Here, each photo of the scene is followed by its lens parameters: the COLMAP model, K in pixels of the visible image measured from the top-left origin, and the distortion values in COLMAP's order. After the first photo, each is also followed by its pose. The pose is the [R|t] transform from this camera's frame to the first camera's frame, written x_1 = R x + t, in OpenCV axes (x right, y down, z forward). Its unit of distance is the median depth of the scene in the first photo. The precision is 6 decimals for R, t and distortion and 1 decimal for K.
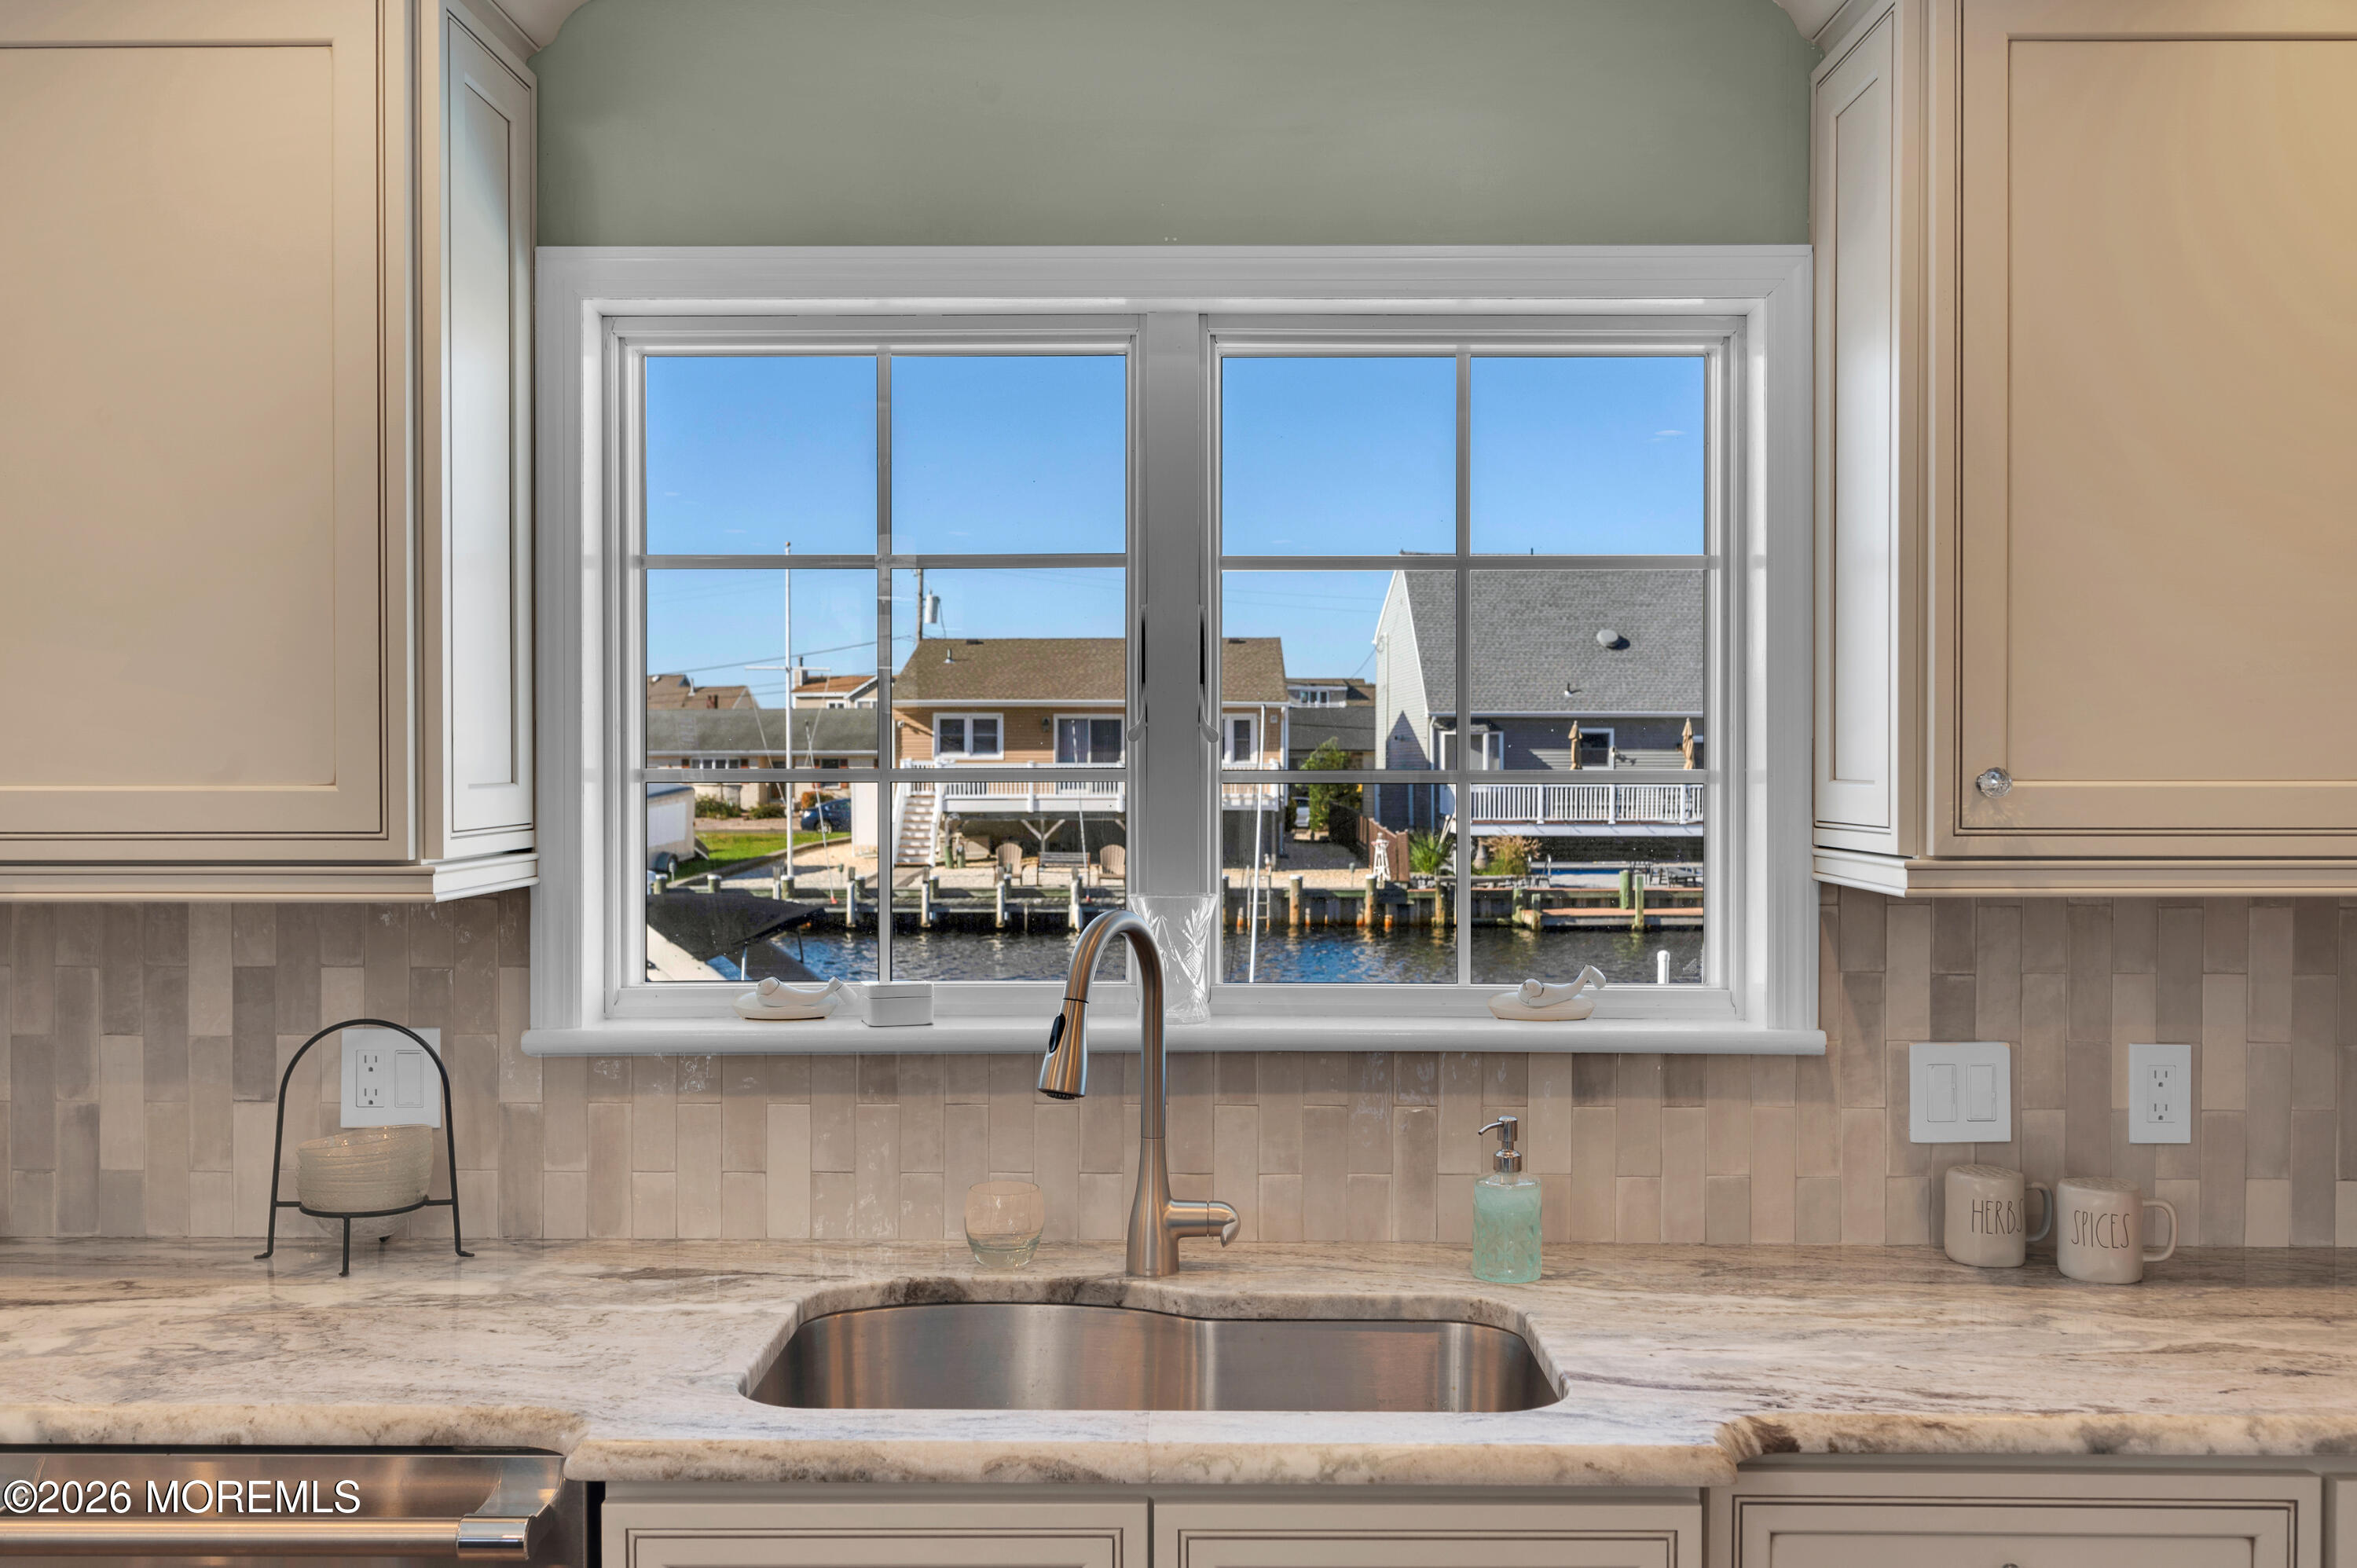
lens RADIAL K [[2421.3, 0, 1178.5], [0, 2421.3, 784.0], [0, 0, 1]] dist [-0.098899, -0.003381]
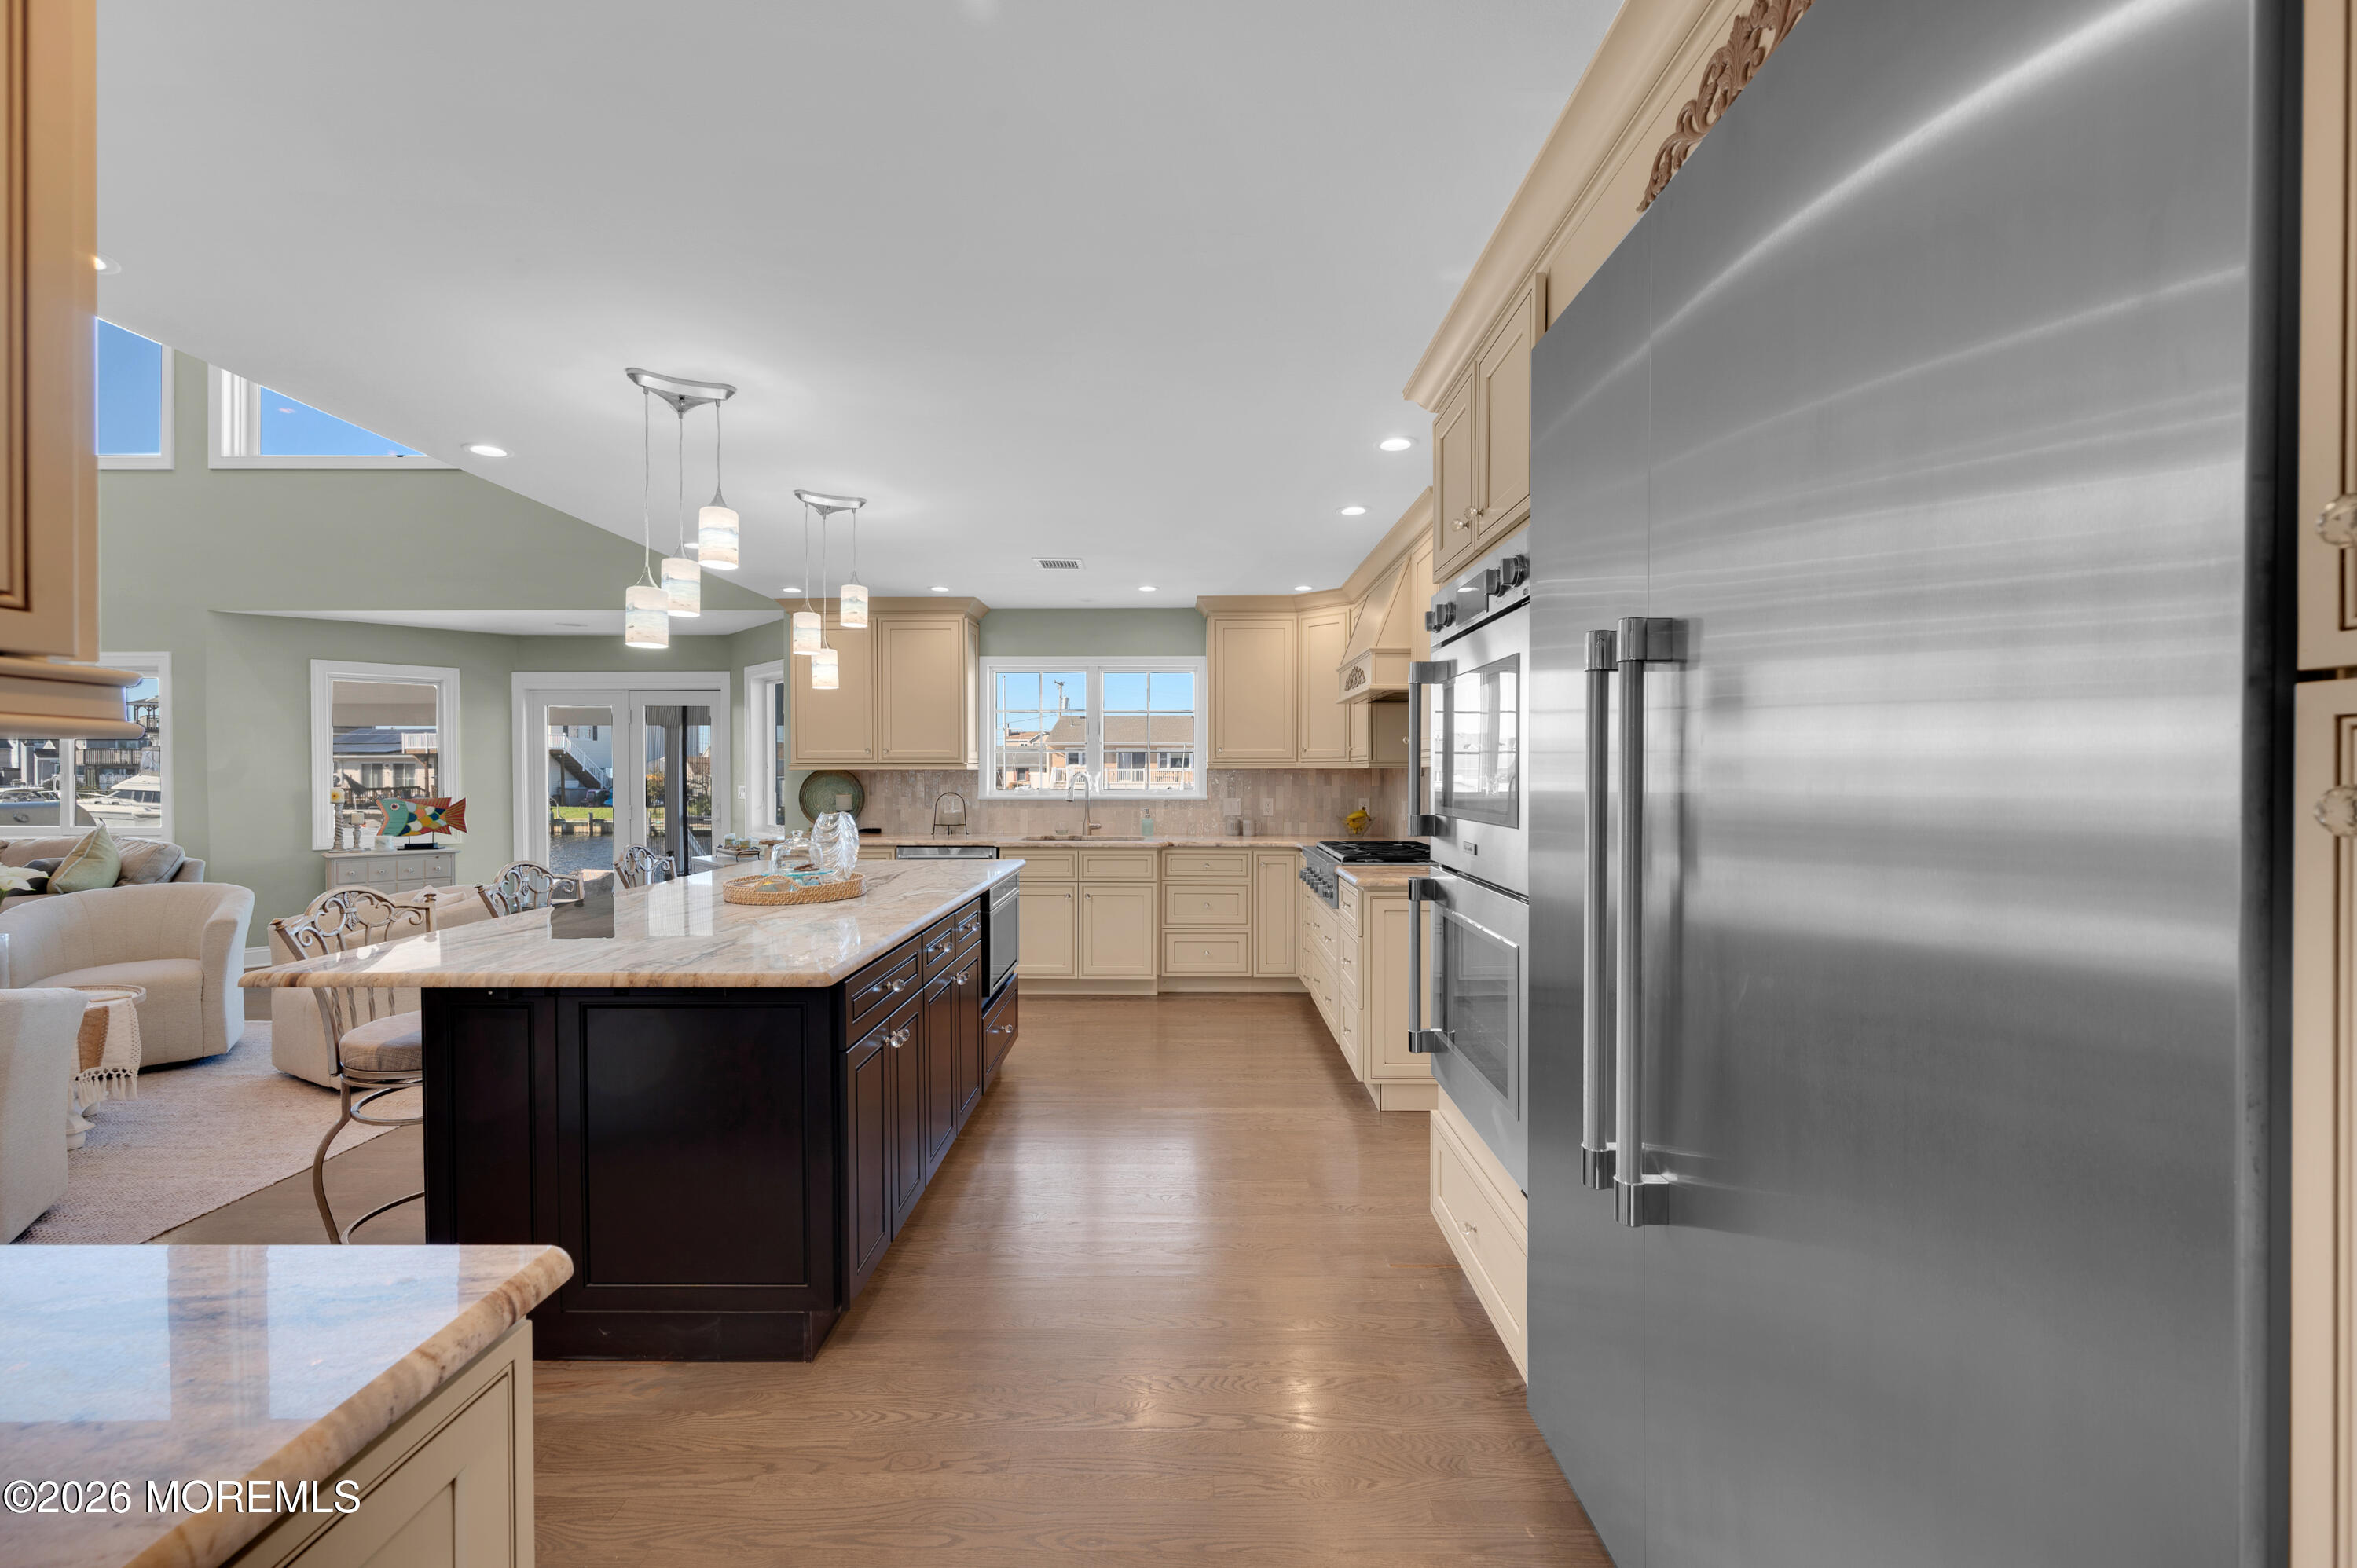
lens RADIAL K [[1066.7, 0, 1180.8], [0, 1066.7, 769.2], [0, 0, 1]] dist [-0.000374, 0.000025]
pose [[0.999981, -0.000191, 0.006144, 0.192597], [0.000249, 0.999955, -0.009492, 0.065139], [-0.006142, 0.009493, 0.999936, -1.521277]]
